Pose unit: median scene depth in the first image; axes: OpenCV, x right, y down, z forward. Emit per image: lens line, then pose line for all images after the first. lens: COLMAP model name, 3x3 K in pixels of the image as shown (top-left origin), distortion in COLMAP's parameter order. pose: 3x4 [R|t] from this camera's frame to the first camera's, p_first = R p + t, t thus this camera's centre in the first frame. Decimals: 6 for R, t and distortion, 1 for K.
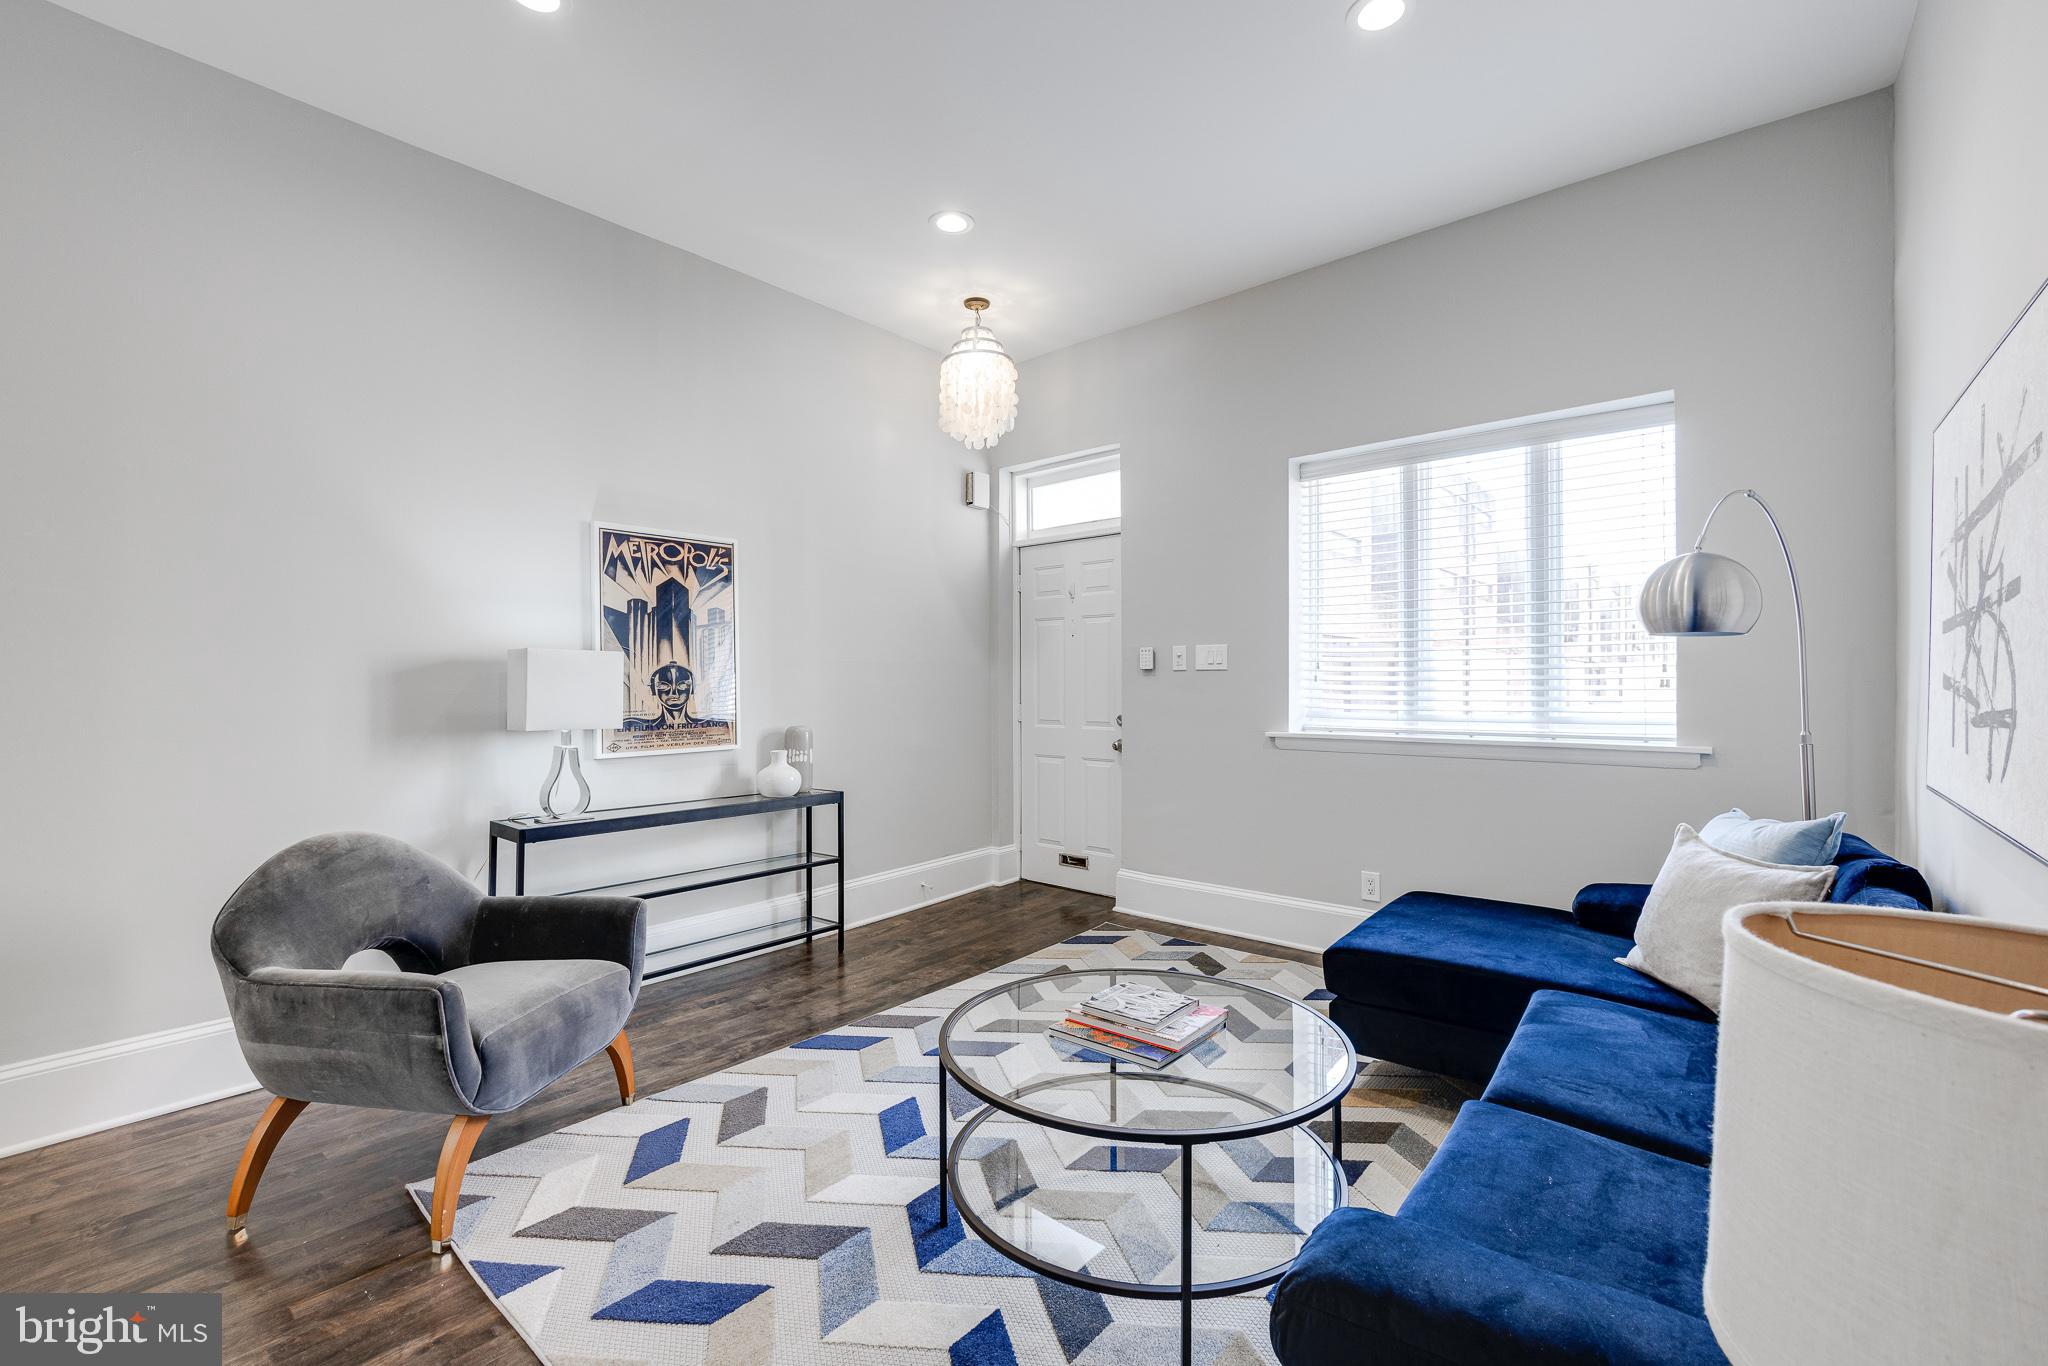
lens RADIAL K [[872.2, 0, 1026.2], [0, 872.2, 679.3], [0, 0, 1]] dist [-0.013117, 0.000327]
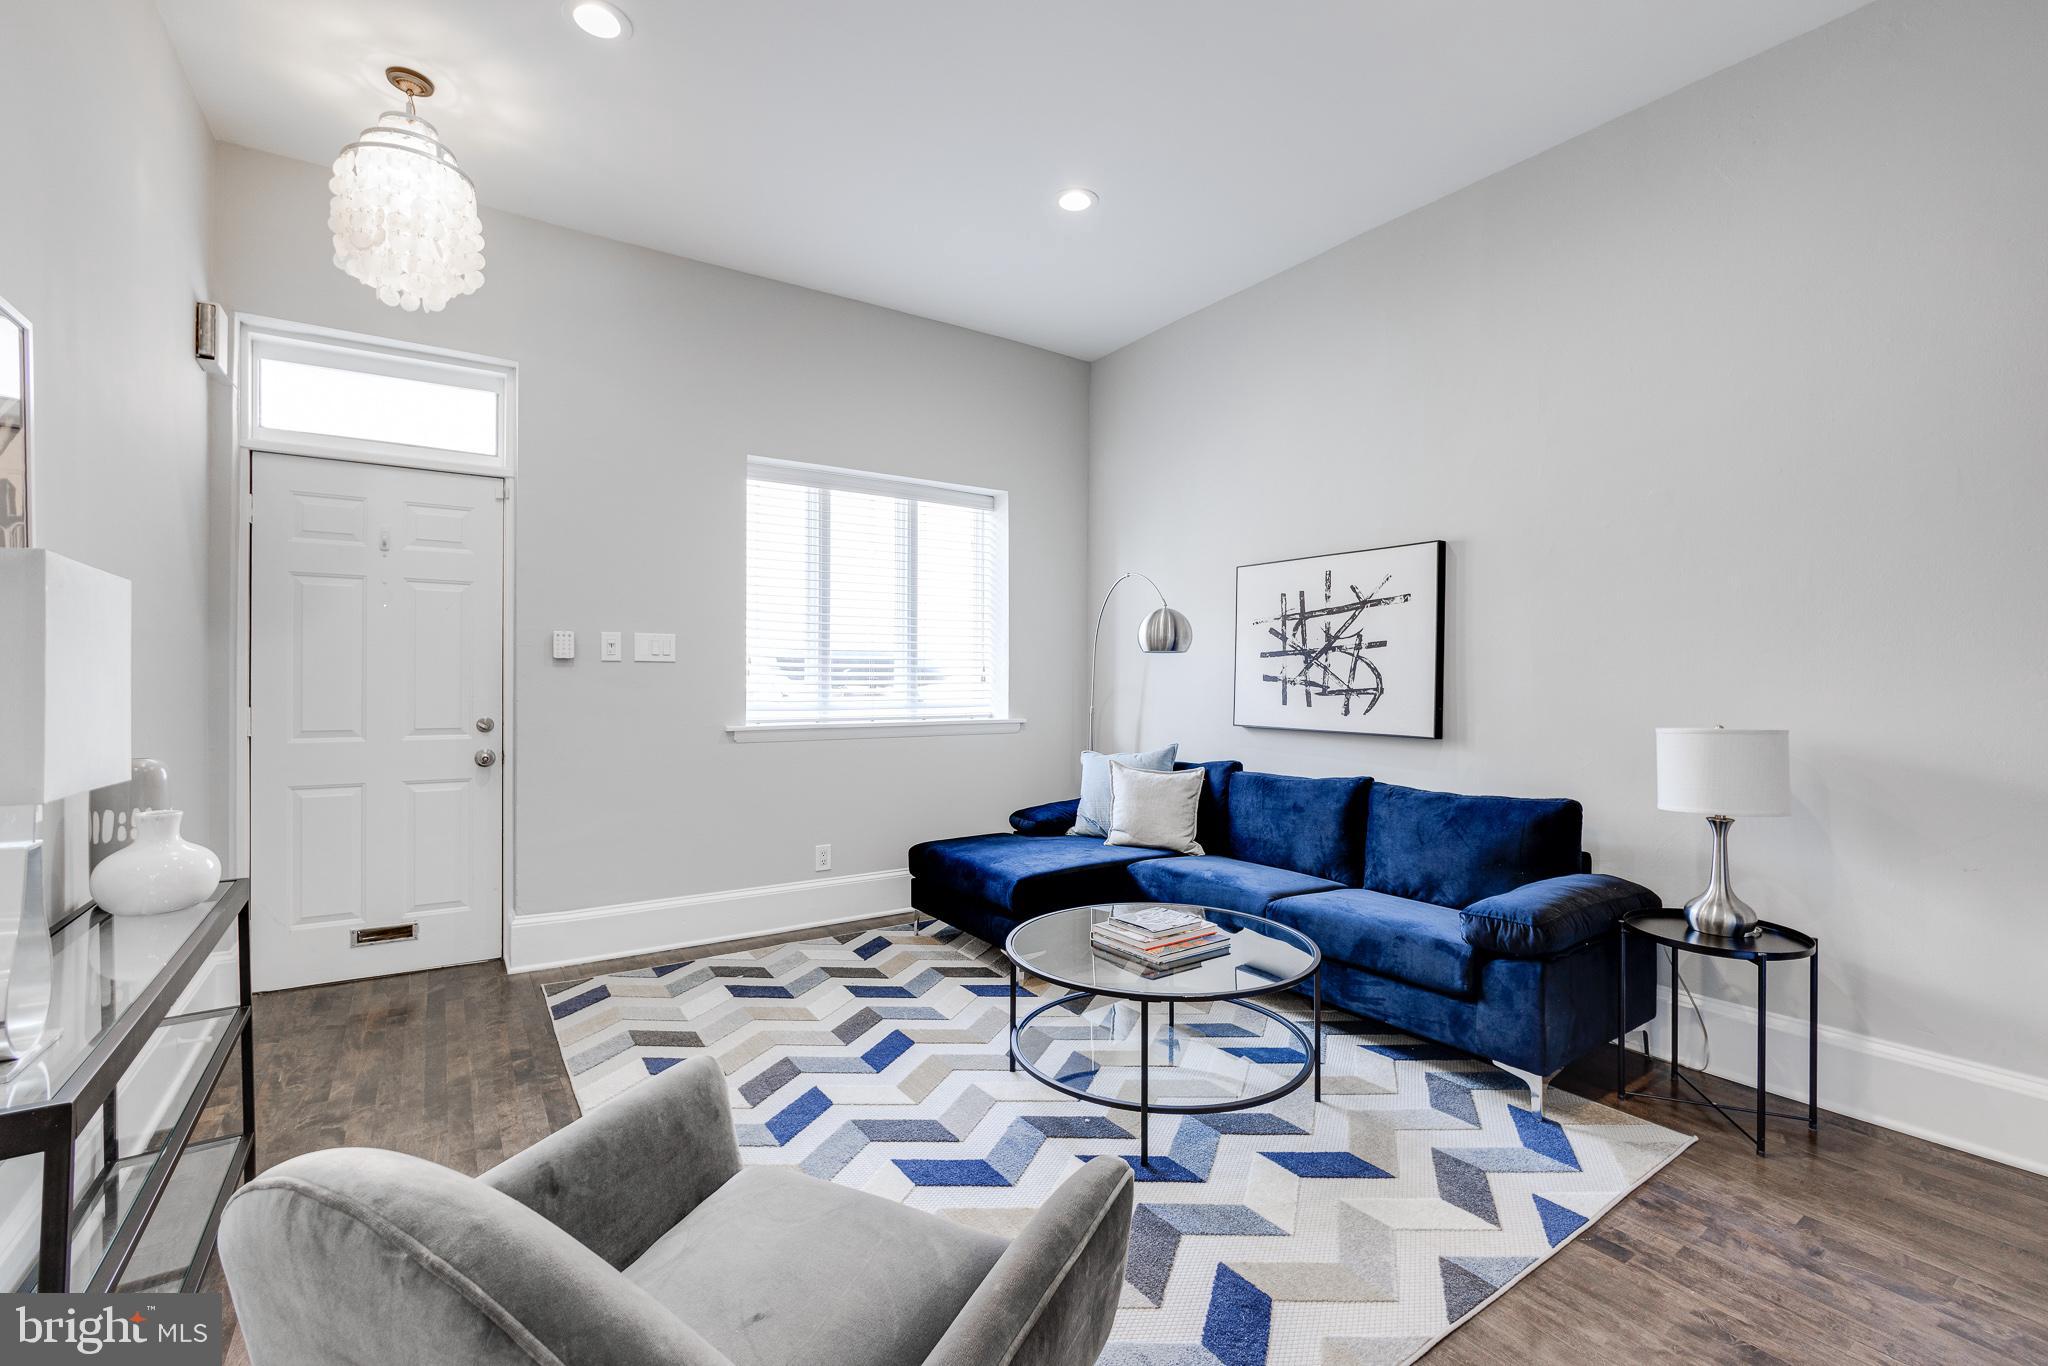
lens RADIAL K [[872.2, 0, 1026.2], [0, 872.2, 679.3], [0, 0, 1]] dist [-0.013117, 0.000327]
pose [[0.262530, 0.008268, 0.964888, -0.570051], [-0.006970, 0.999953, -0.006671, 0.011227], [-0.964899, -0.004974, 0.262576, 0.408086]]
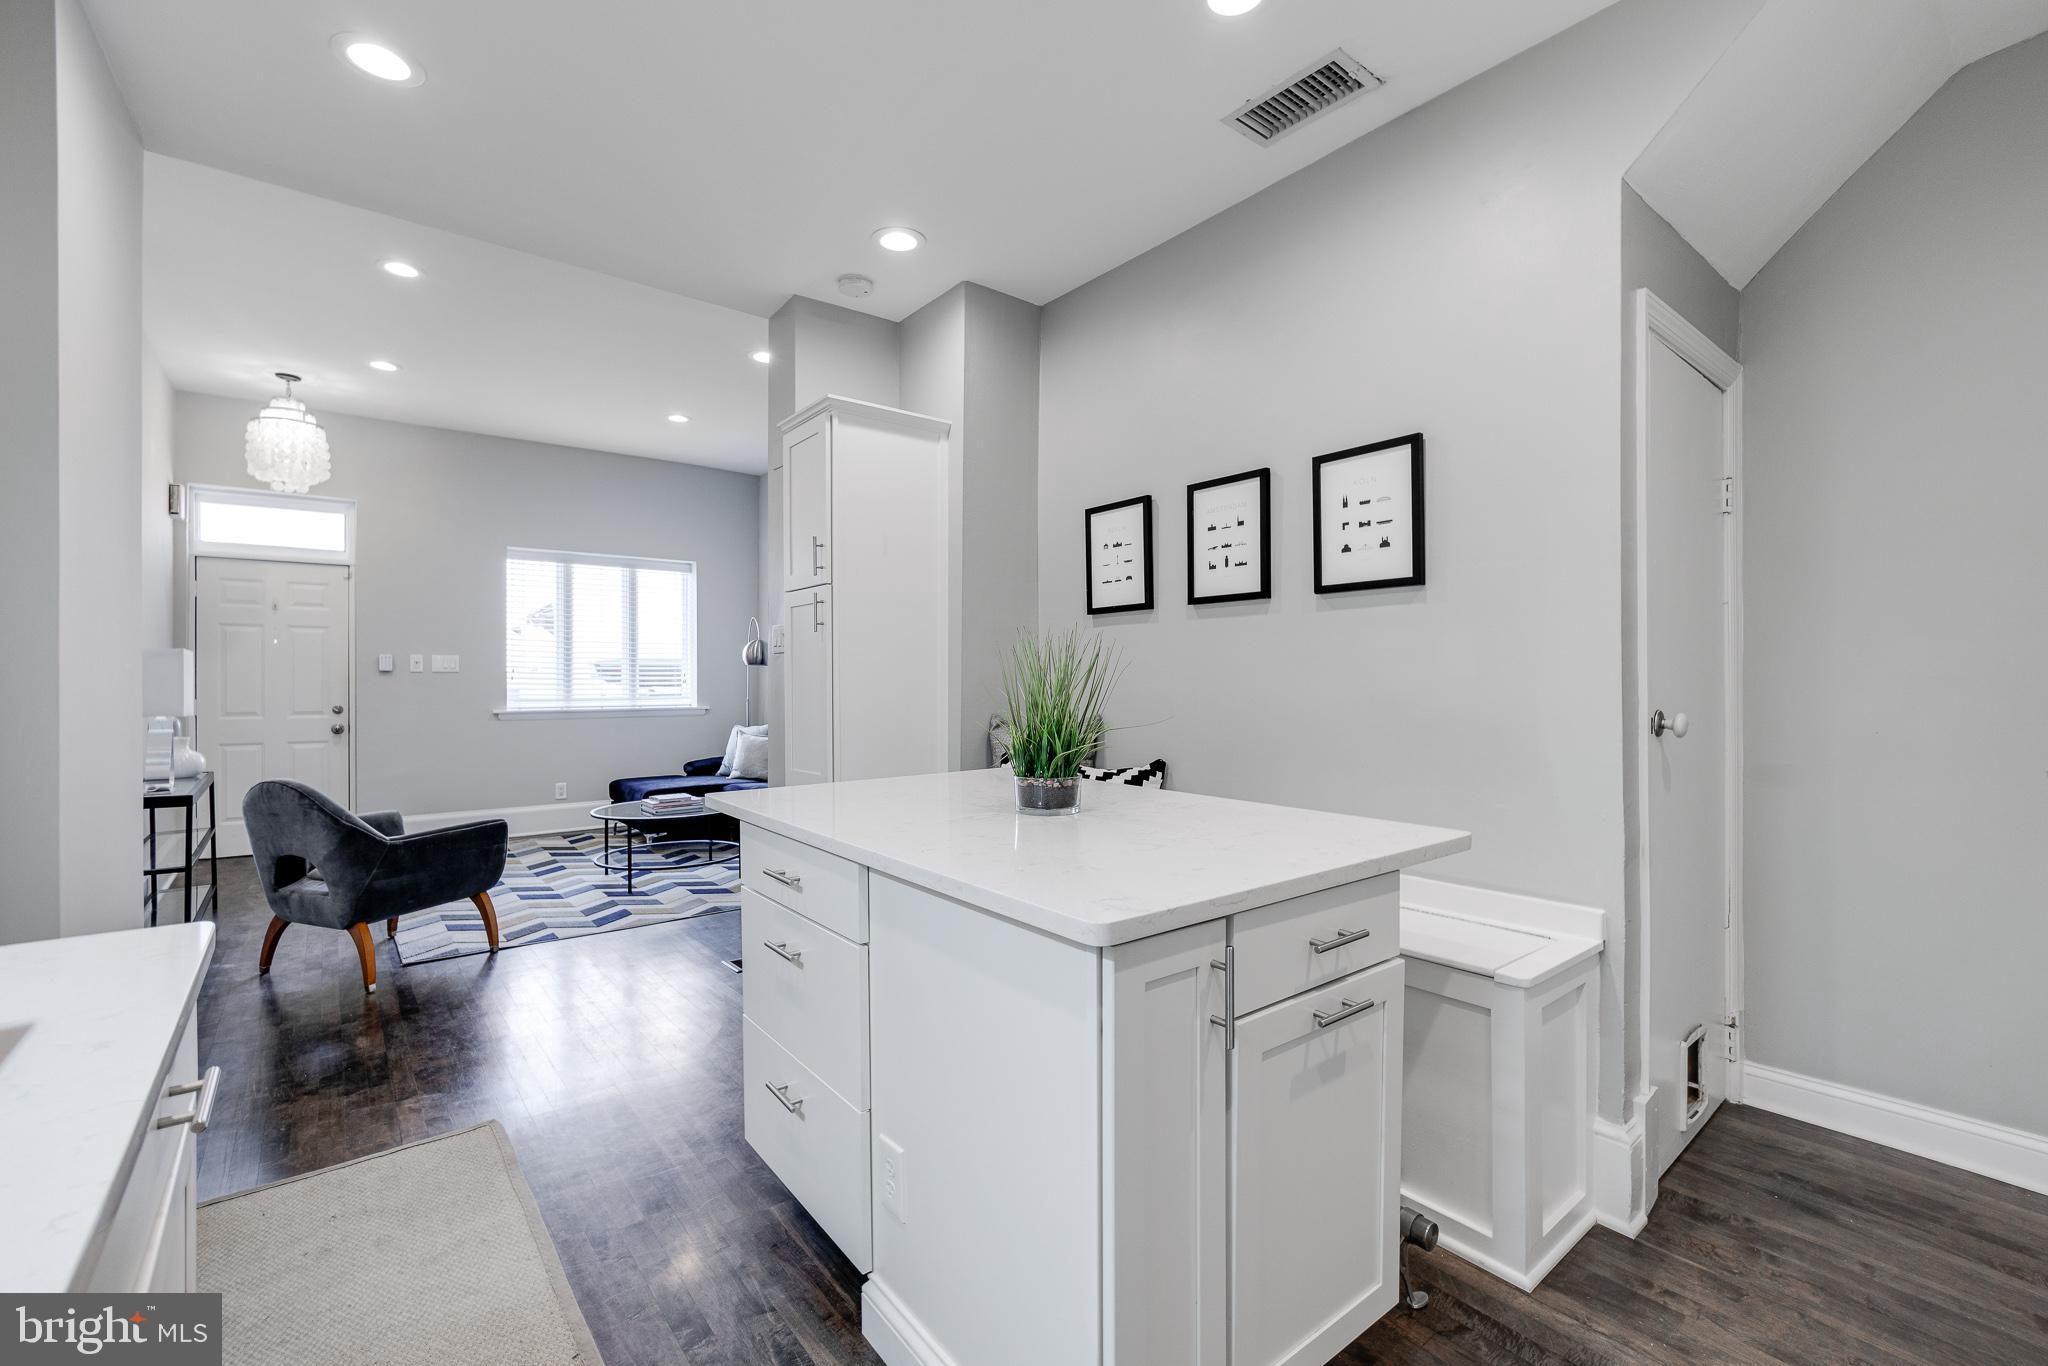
lens RADIAL K [[863.7, 0, 1028.3], [0, 863.7, 682.5], [0, 0, 1]] dist [-0.012976, -0.000532]
pose [[0.174593, 0.005645, 0.984624, -1.121397], [-0.001796, 0.999984, -0.005414, 0.014083], [-0.984639, -0.000823, 0.174601, -0.273542]]
